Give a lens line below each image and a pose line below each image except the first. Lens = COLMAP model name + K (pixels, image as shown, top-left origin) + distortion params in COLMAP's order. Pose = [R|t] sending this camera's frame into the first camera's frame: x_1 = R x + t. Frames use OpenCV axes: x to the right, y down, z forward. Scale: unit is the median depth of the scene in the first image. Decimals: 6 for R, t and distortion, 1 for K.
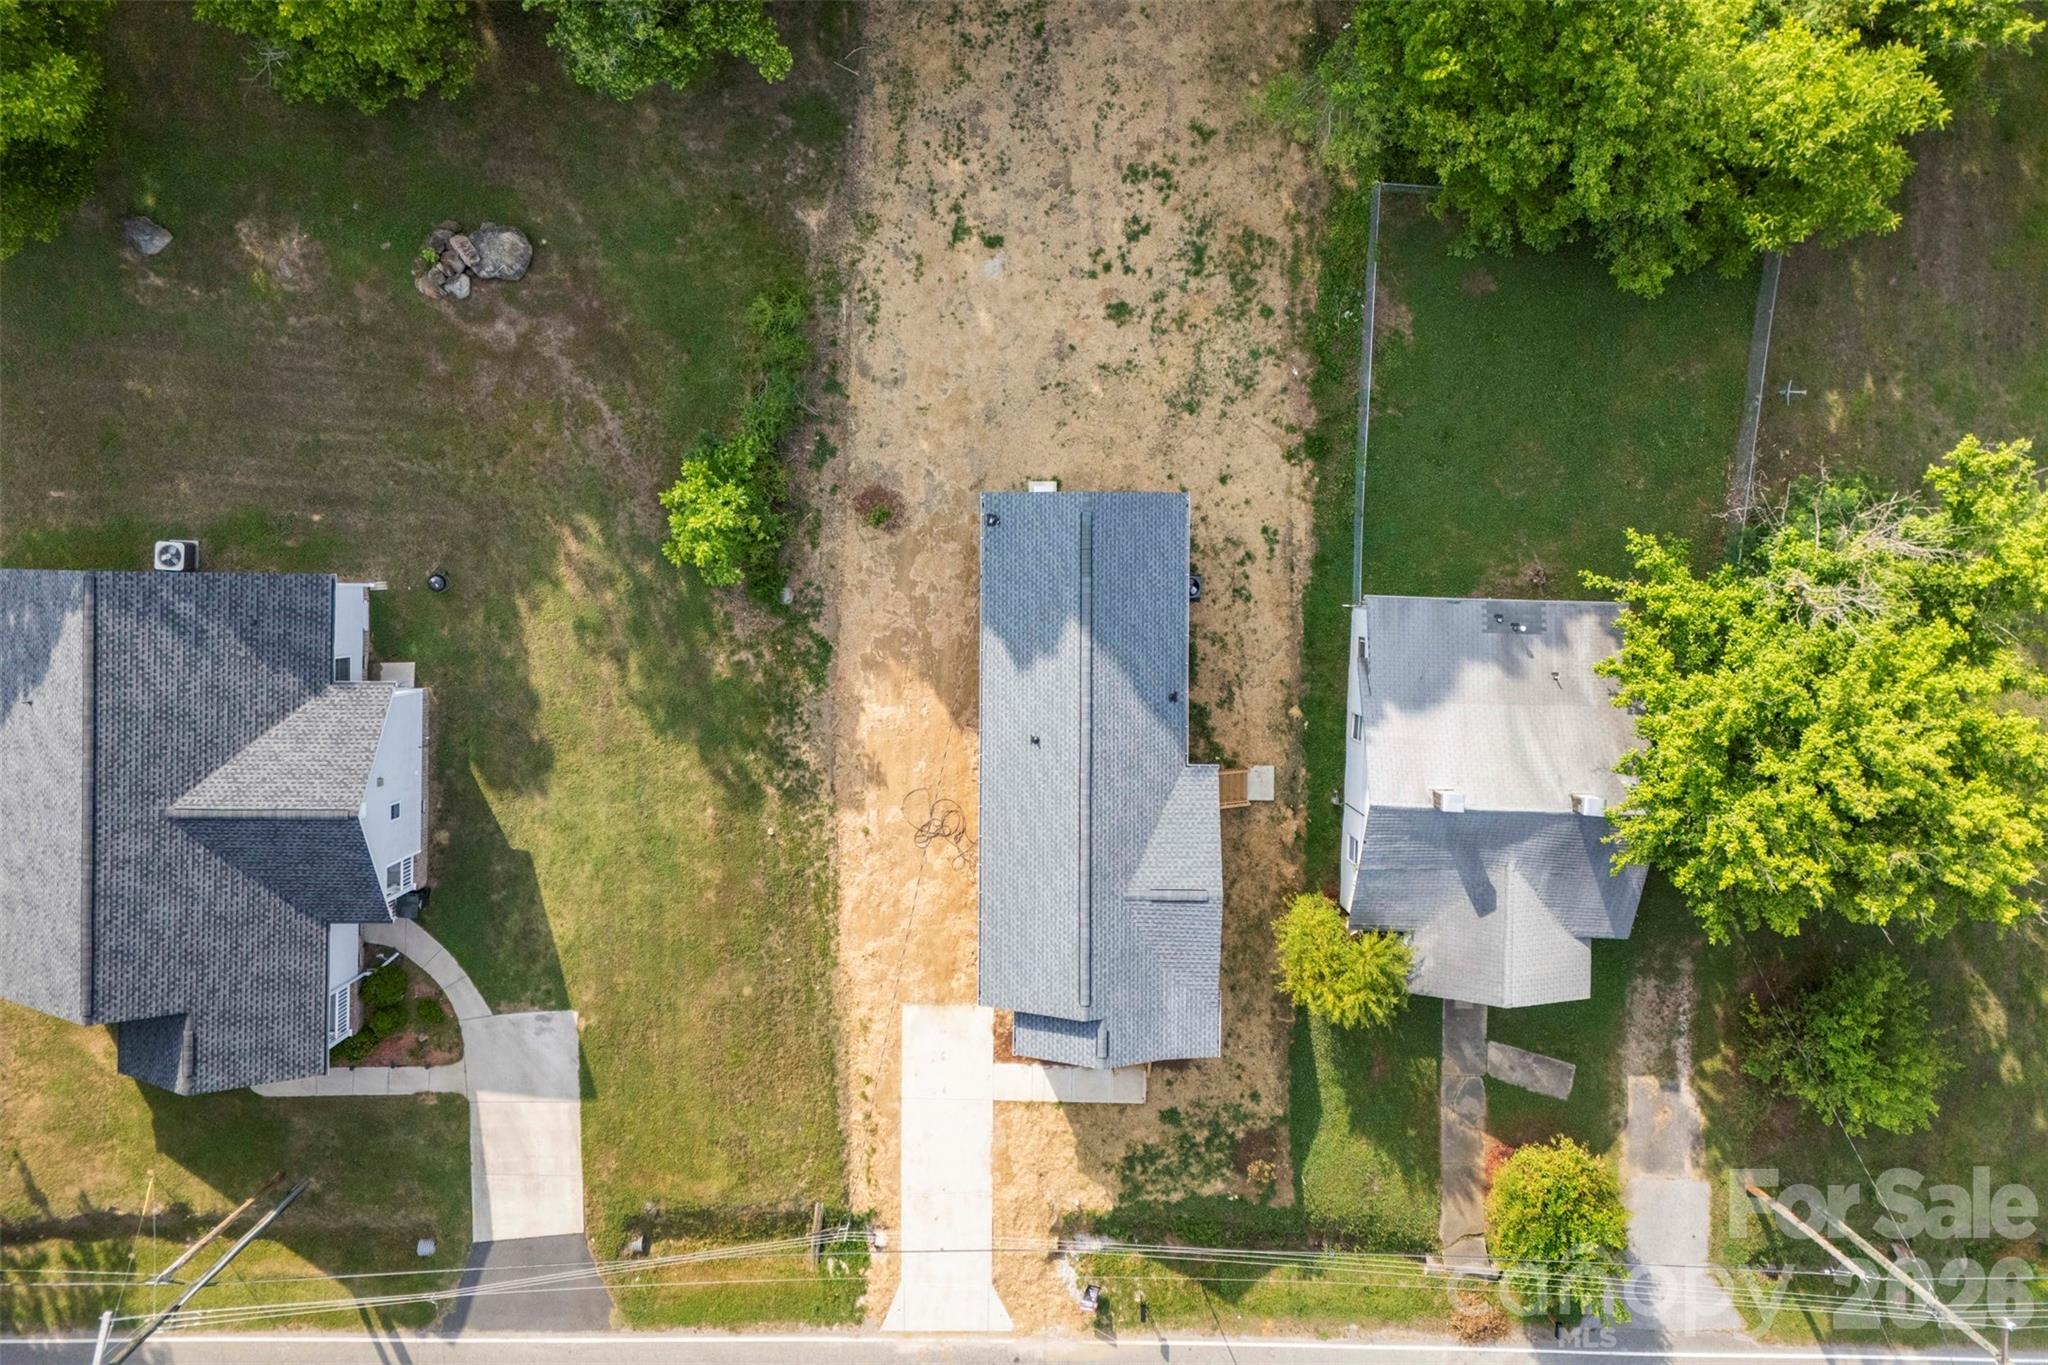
lens RADIAL K [[1487.9, 0, 1023.5], [0, 1487.9, 615.6], [0, 0, 1]] dist [0.099370, -0.092348]
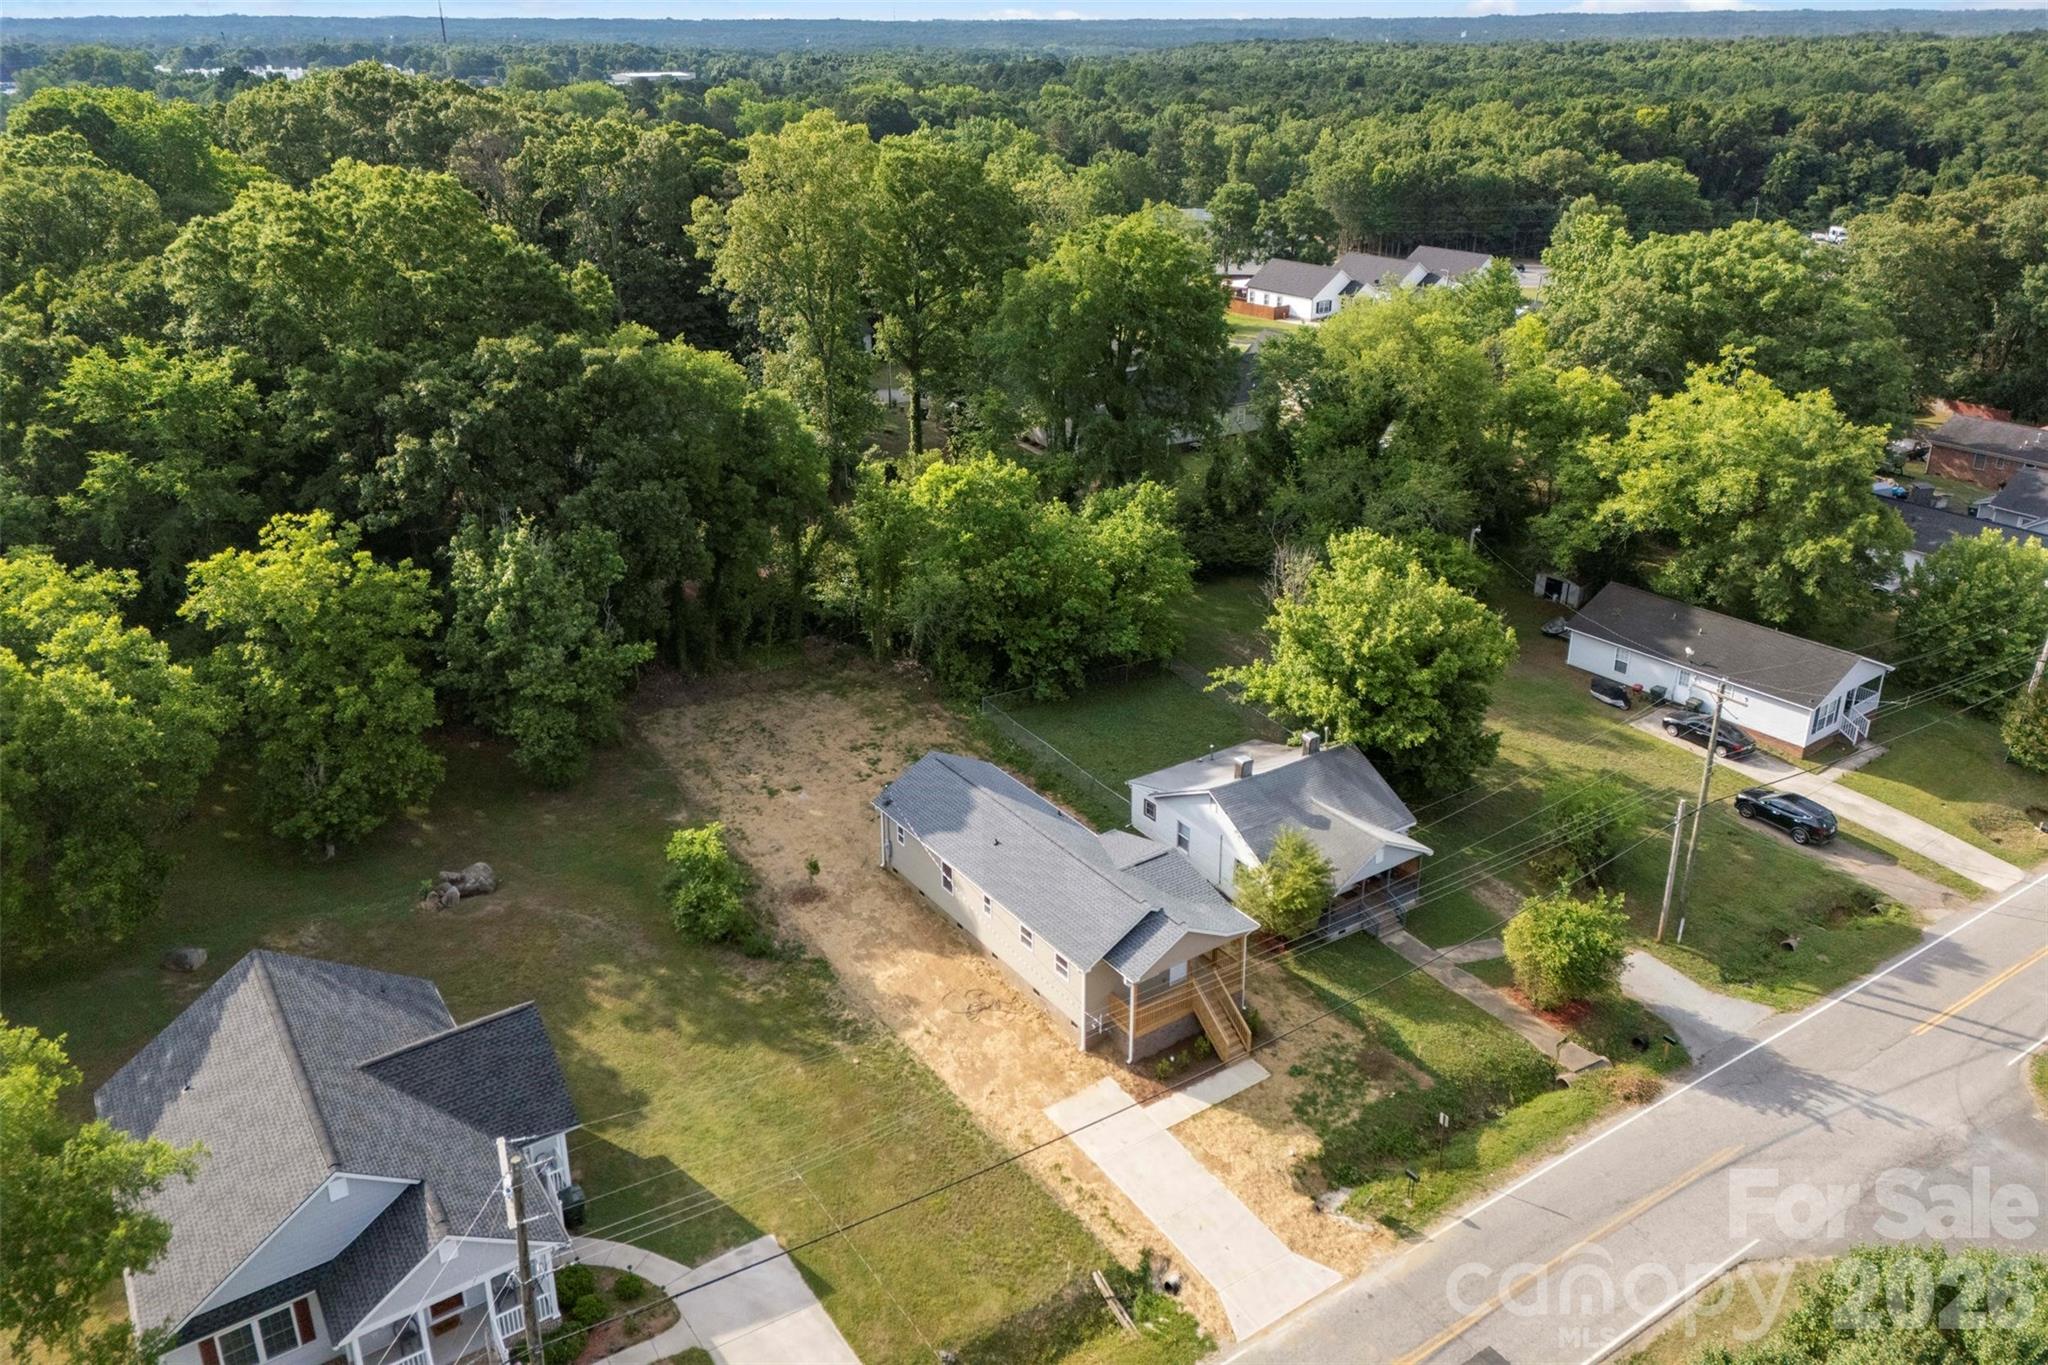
lens RADIAL K [[1487.9, 0, 1023.5], [0, 1487.9, 615.6], [0, 0, 1]] dist [0.099370, -0.092348]
pose [[0.816831, -0.217514, 0.534298, -0.589677], [0.576592, 0.278729, -0.768018, 0.979438], [0.018131, 0.935413, 0.353091, 0.289098]]
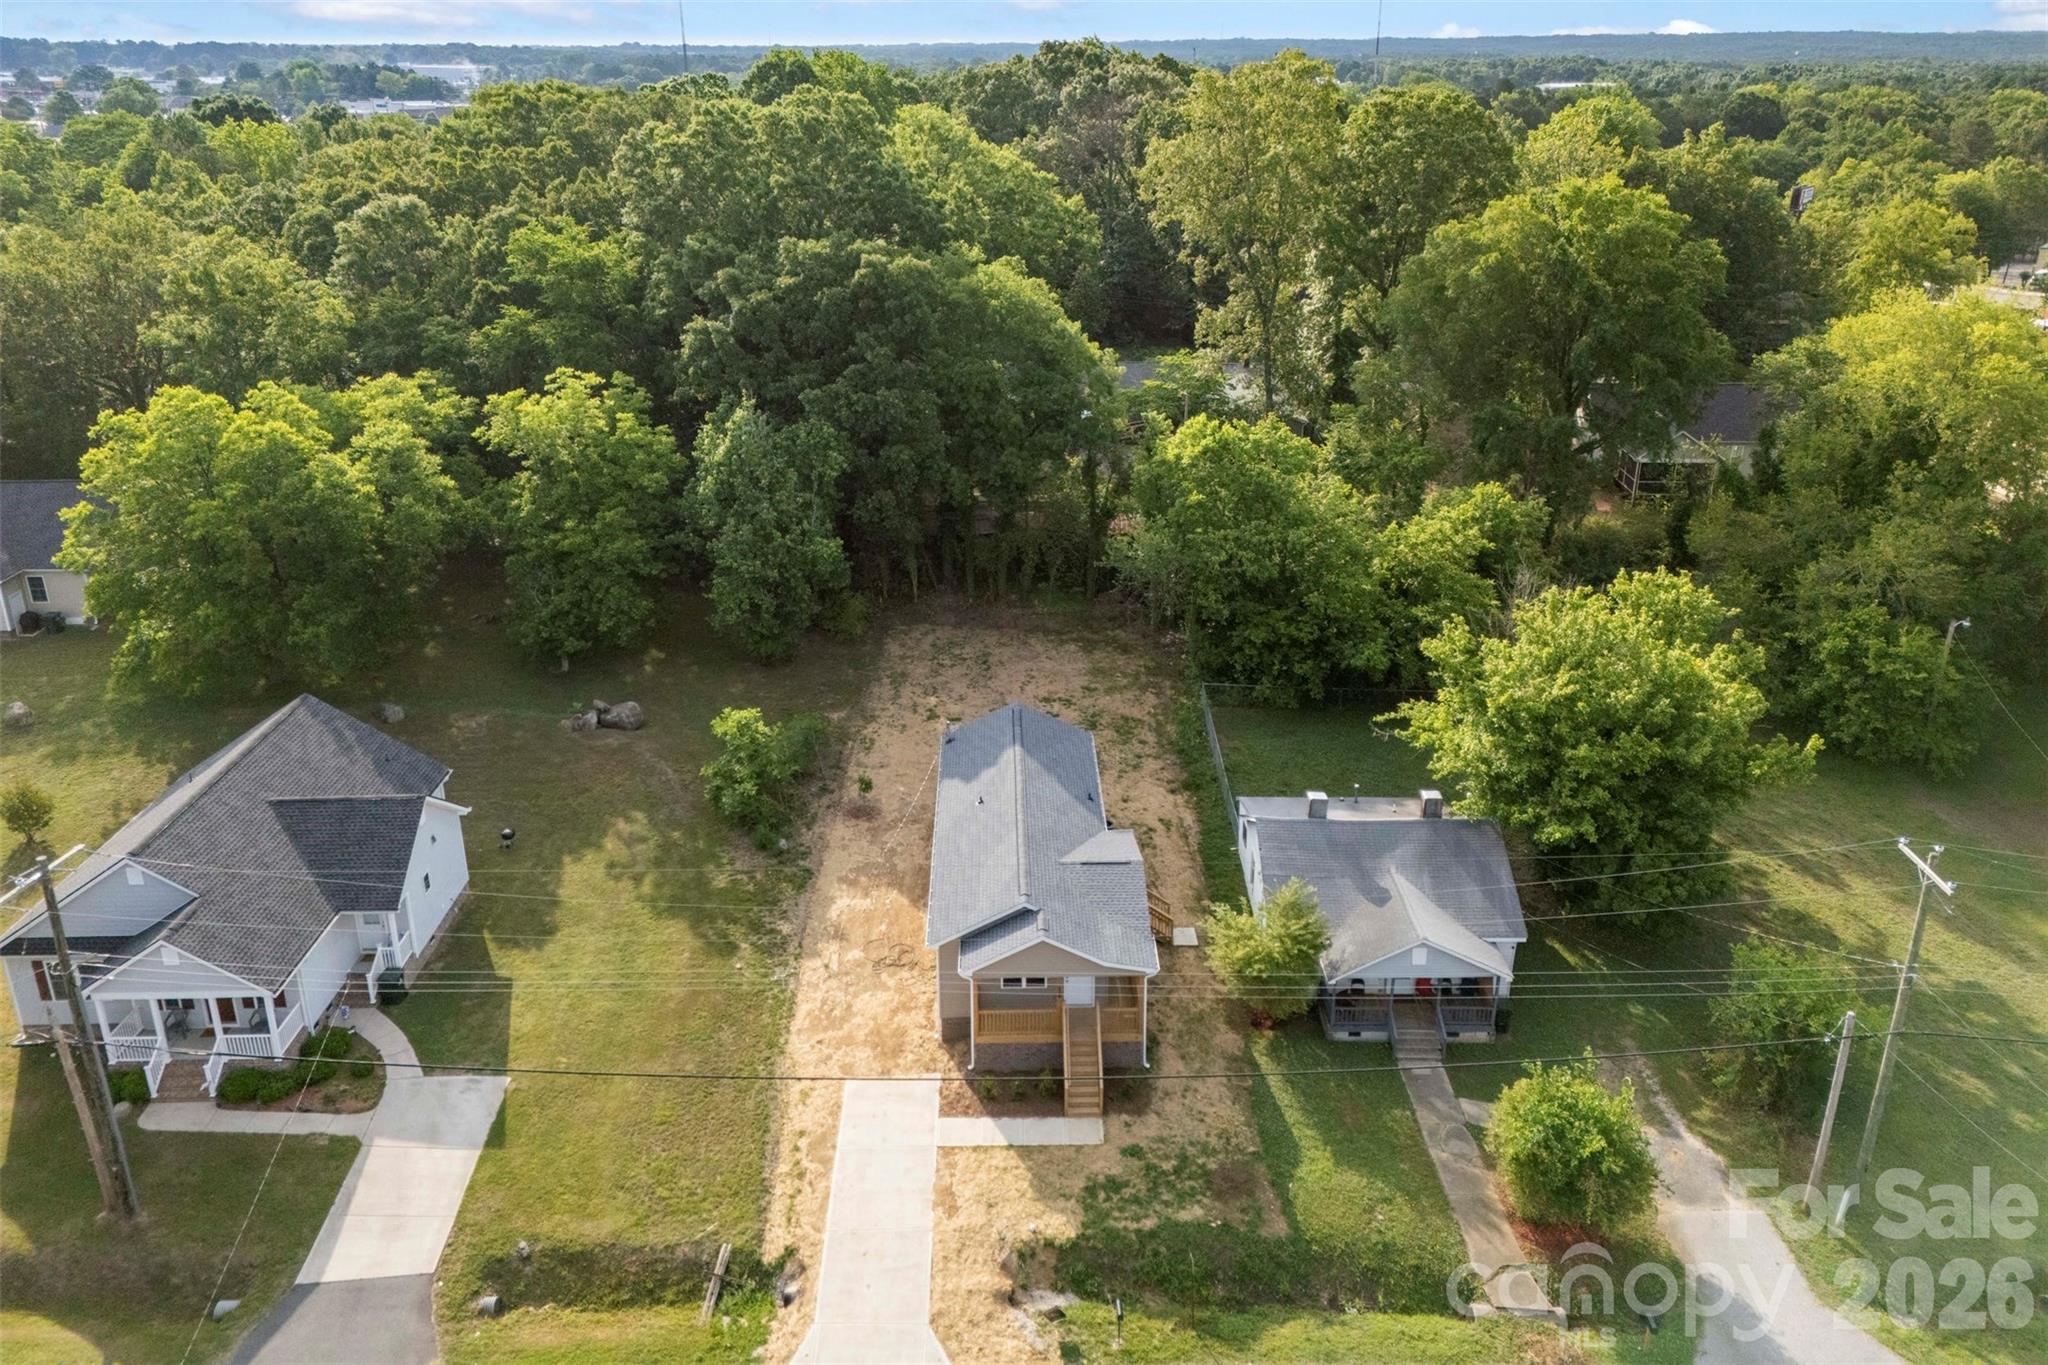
lens RADIAL K [[1487.9, 0, 1023.5], [0, 1487.9, 615.6], [0, 0, 1]] dist [0.099370, -0.092348]
pose [[0.999641, -0.016478, 0.021143, 0.018327], [0.025456, 0.336454, -0.941356, 1.078394], [0.008398, 0.941556, 0.336752, 0.391700]]
